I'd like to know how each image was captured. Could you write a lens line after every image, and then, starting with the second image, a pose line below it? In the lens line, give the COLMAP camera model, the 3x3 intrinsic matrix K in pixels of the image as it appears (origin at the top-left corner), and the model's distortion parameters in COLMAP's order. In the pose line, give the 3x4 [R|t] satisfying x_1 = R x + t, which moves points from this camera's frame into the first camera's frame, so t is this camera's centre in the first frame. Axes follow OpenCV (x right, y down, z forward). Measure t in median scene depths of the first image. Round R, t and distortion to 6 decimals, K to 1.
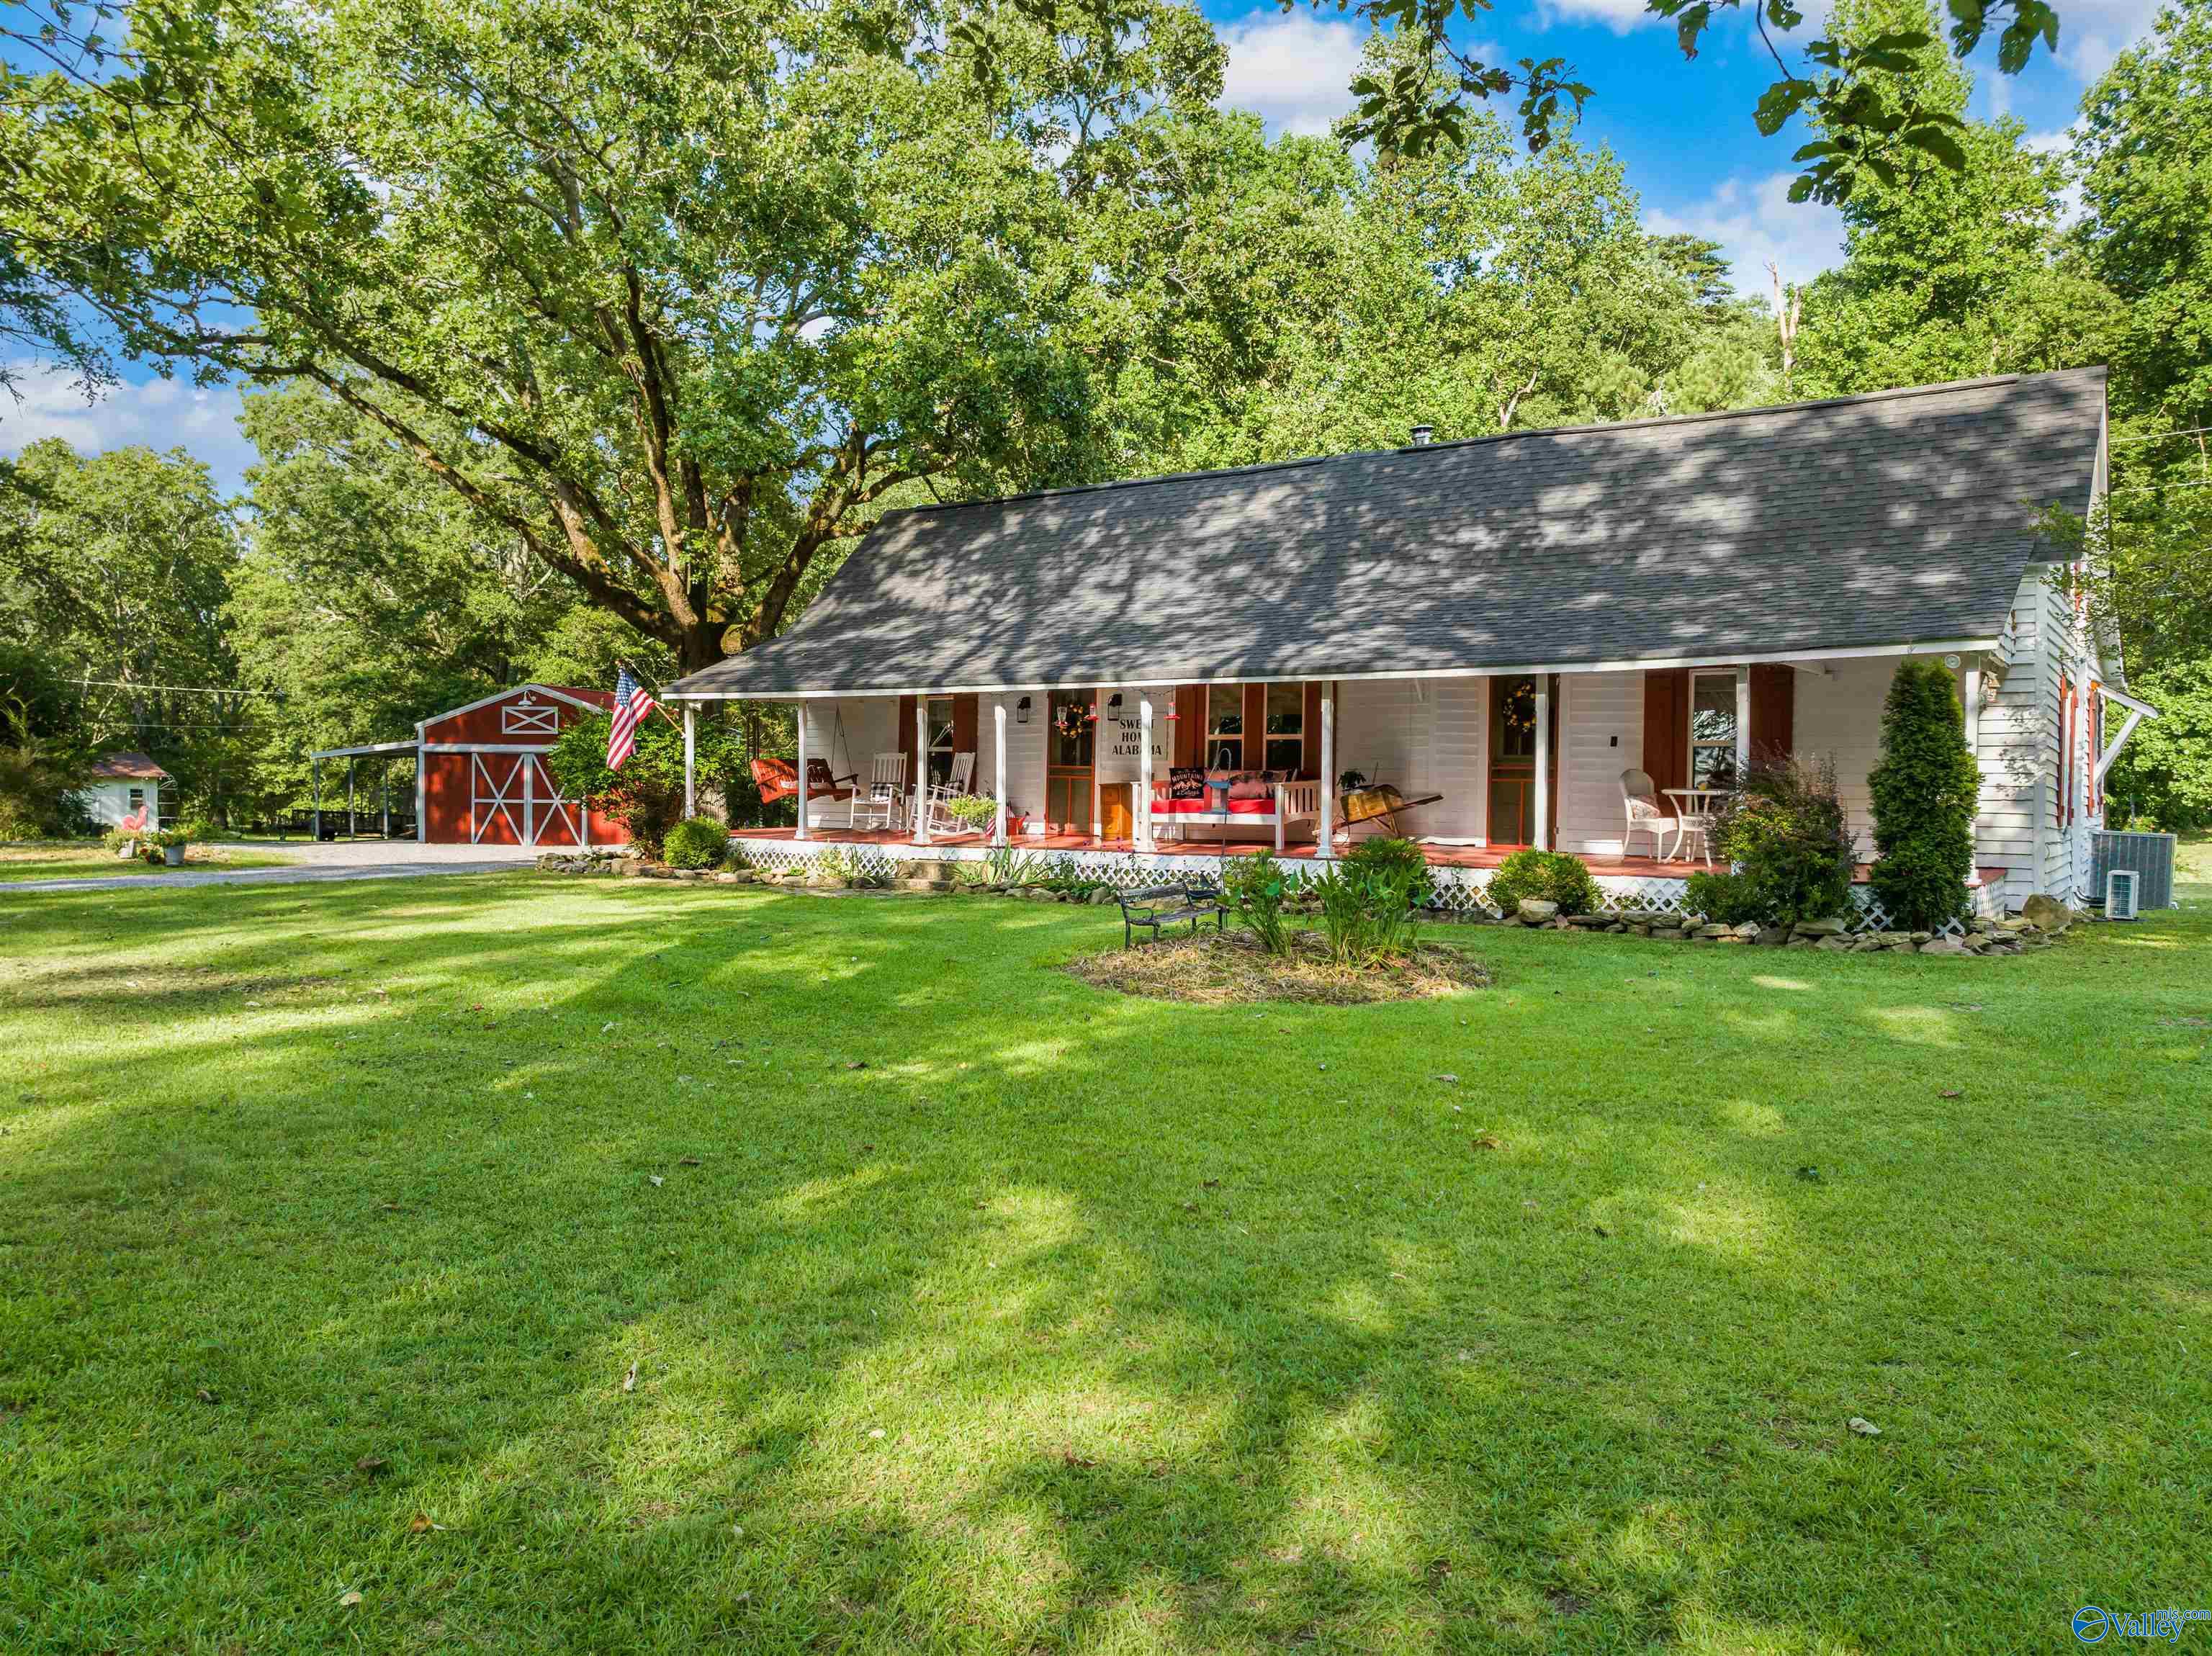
lens RADIAL K [[1538.7, 0, 1143.2], [0, 1538.7, 835.5], [0, 0, 1]] dist [-0.056569, 0.030323]
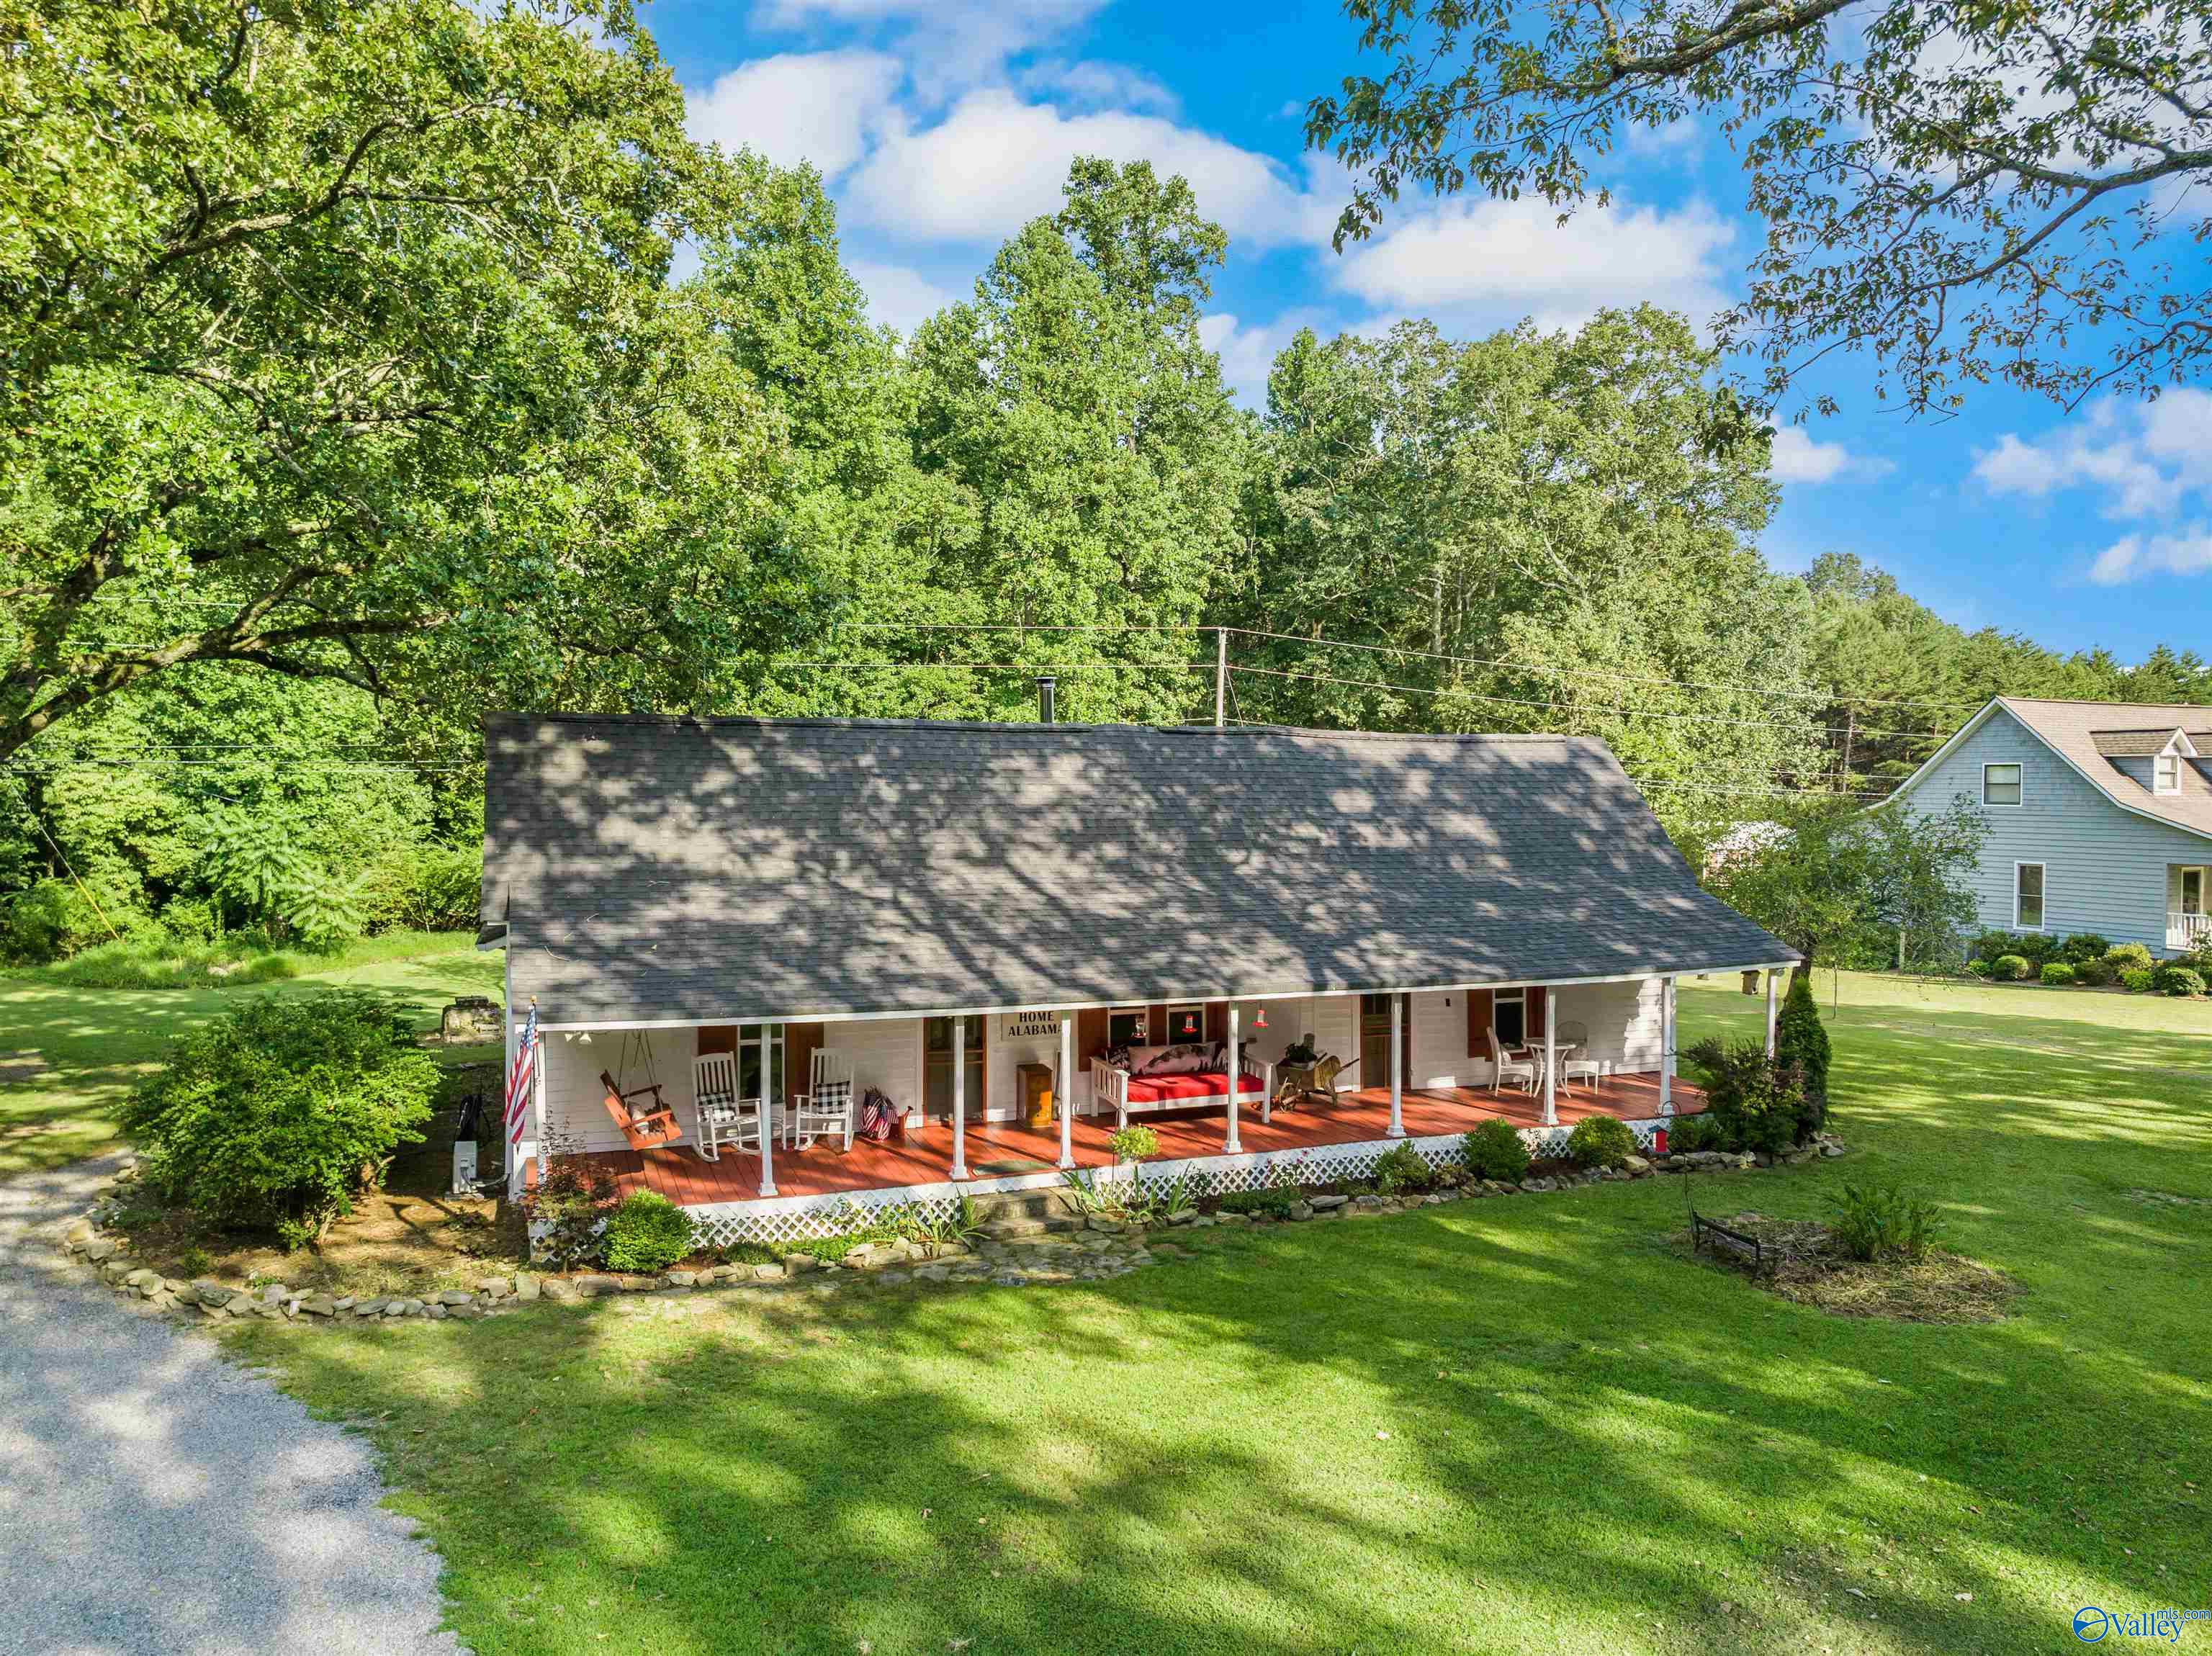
lens RADIAL K [[1529.8, 0, 1106.0], [0, 1529.8, 828.0], [0, 0, 1]] dist [0.009549, -0.039181]
pose [[0.570773, -0.021645, 0.820822, -0.749469], [0.030703, 0.999516, 0.005007, -0.180182], [-0.820533, 0.022343, 0.571162, 0.384398]]
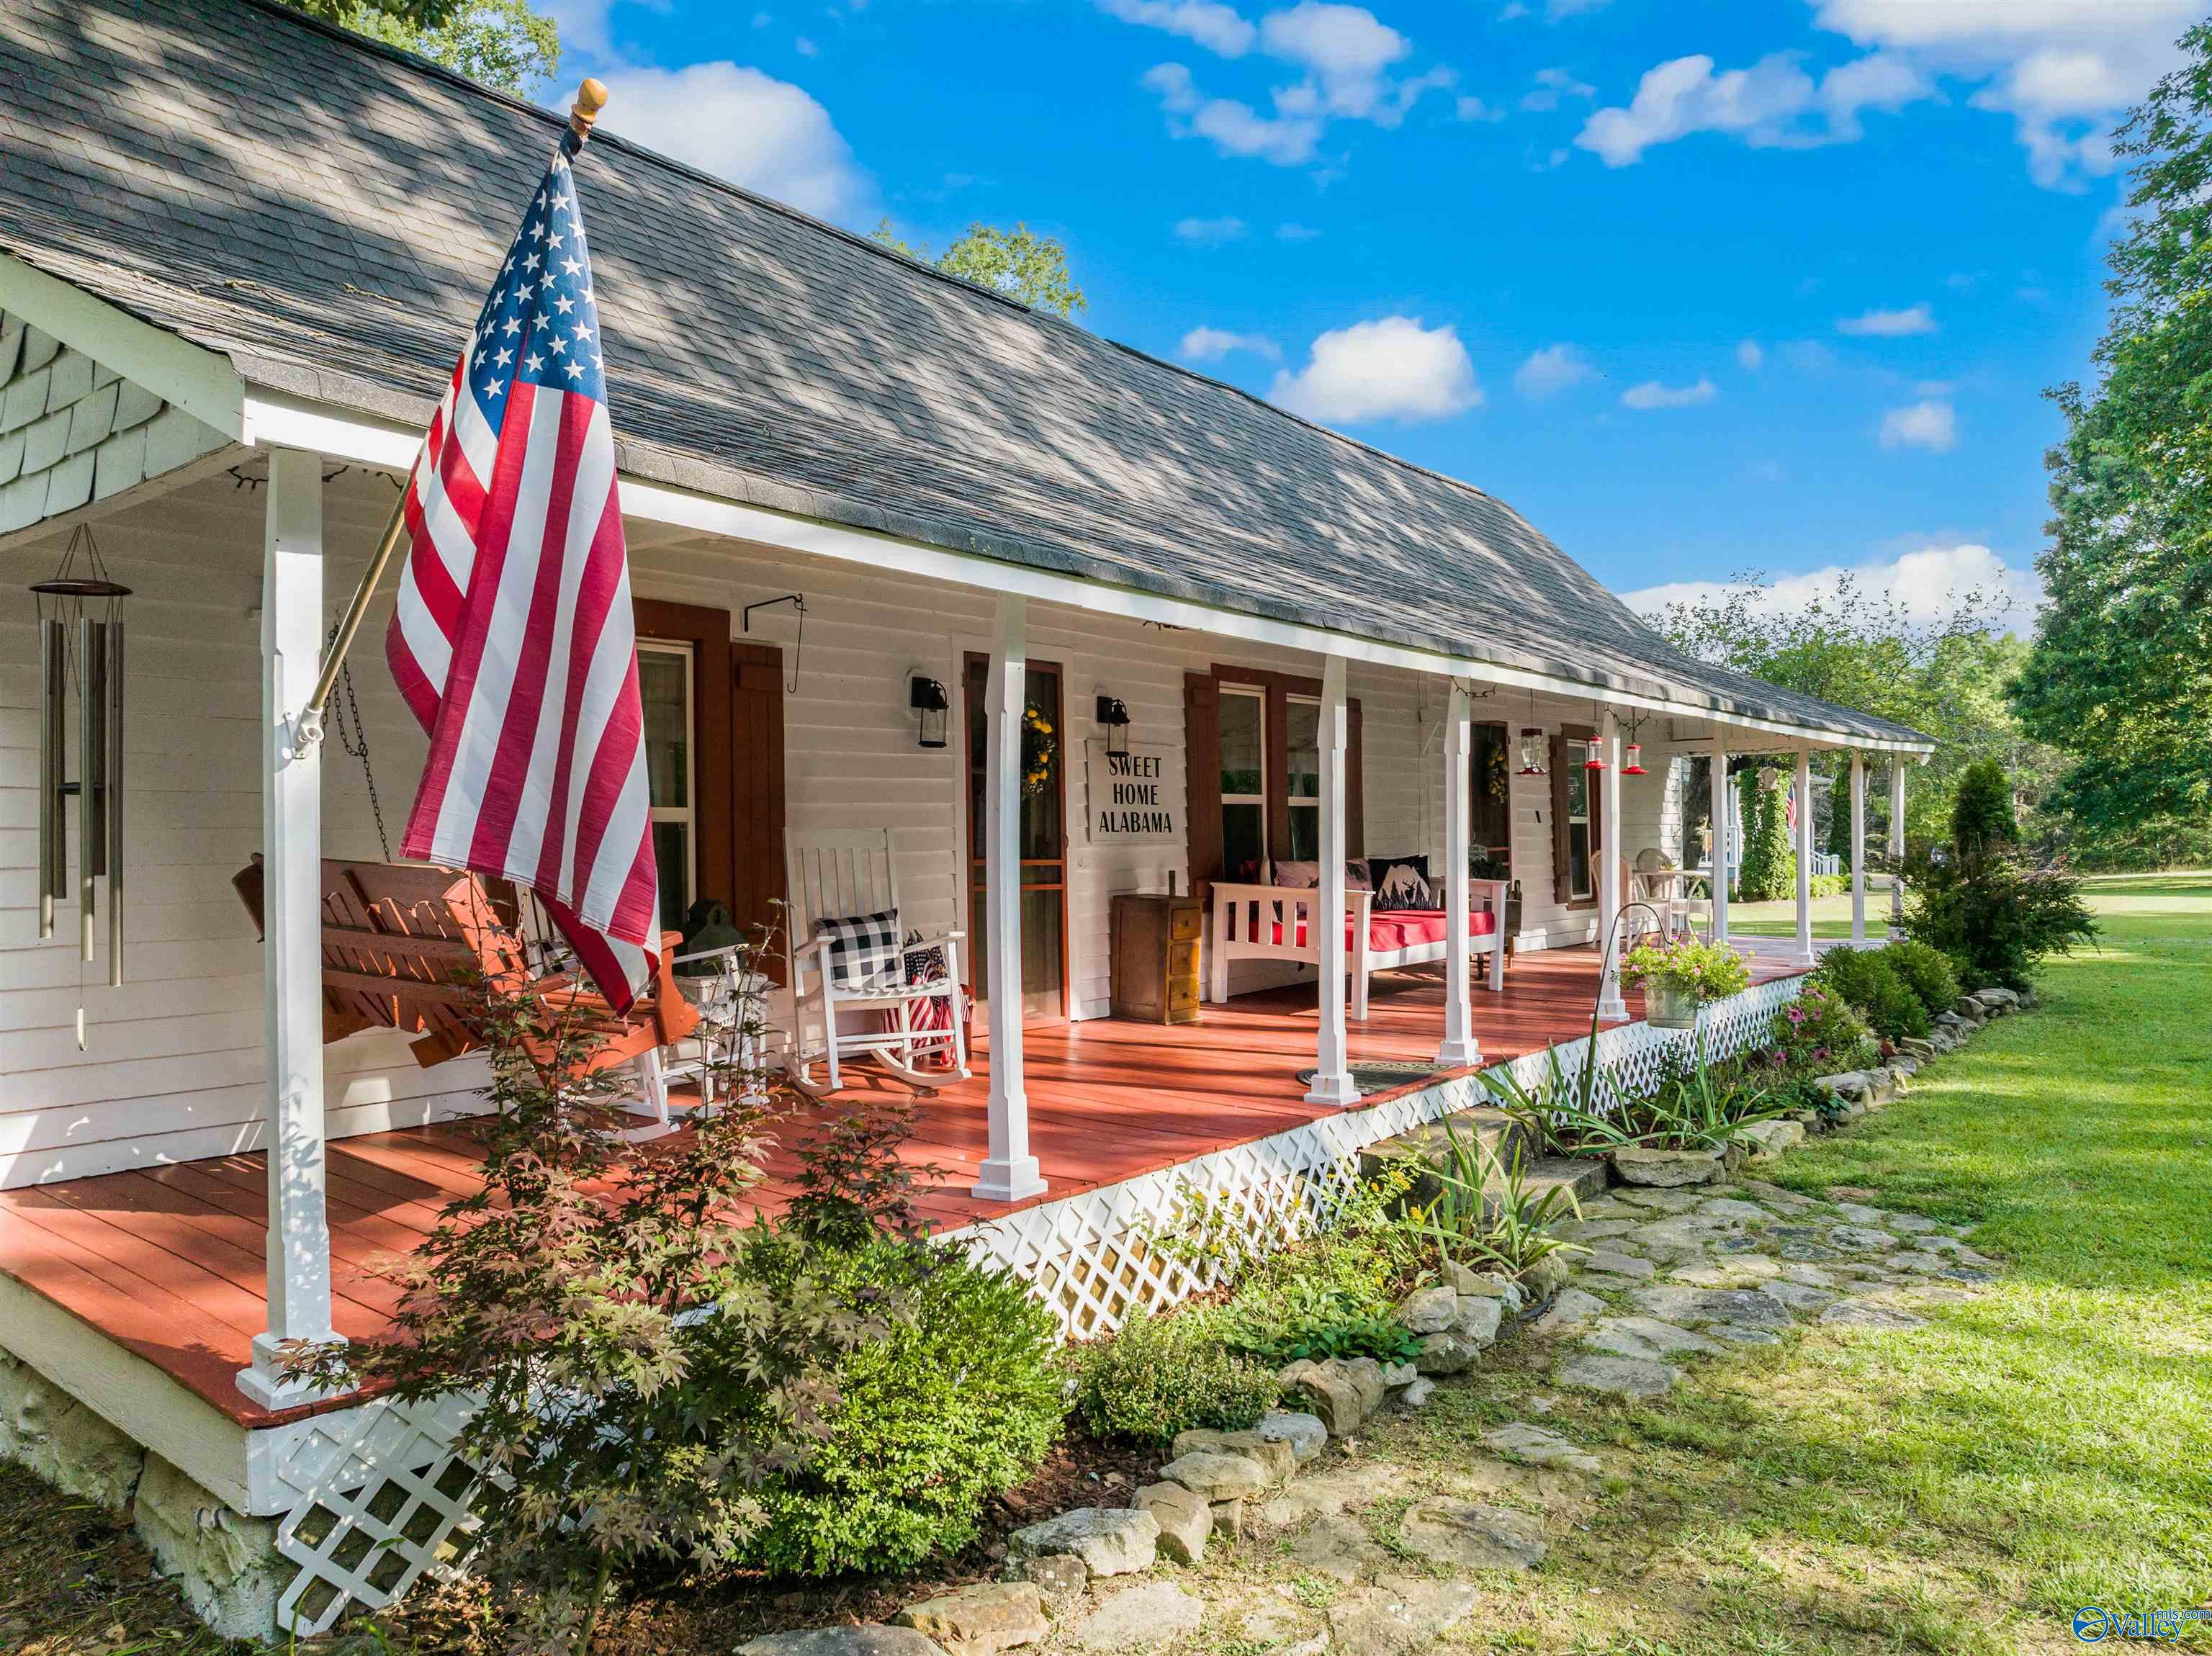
lens RADIAL K [[1529.8, 0, 1106.0], [0, 1529.8, 828.0], [0, 0, 1]] dist [0.009549, -0.039181]
pose [[0.068415, -0.006028, 0.997639, -0.450587], [0.038452, 0.999255, 0.003401, -0.053919], [-0.996916, 0.038128, 0.068596, 0.938939]]
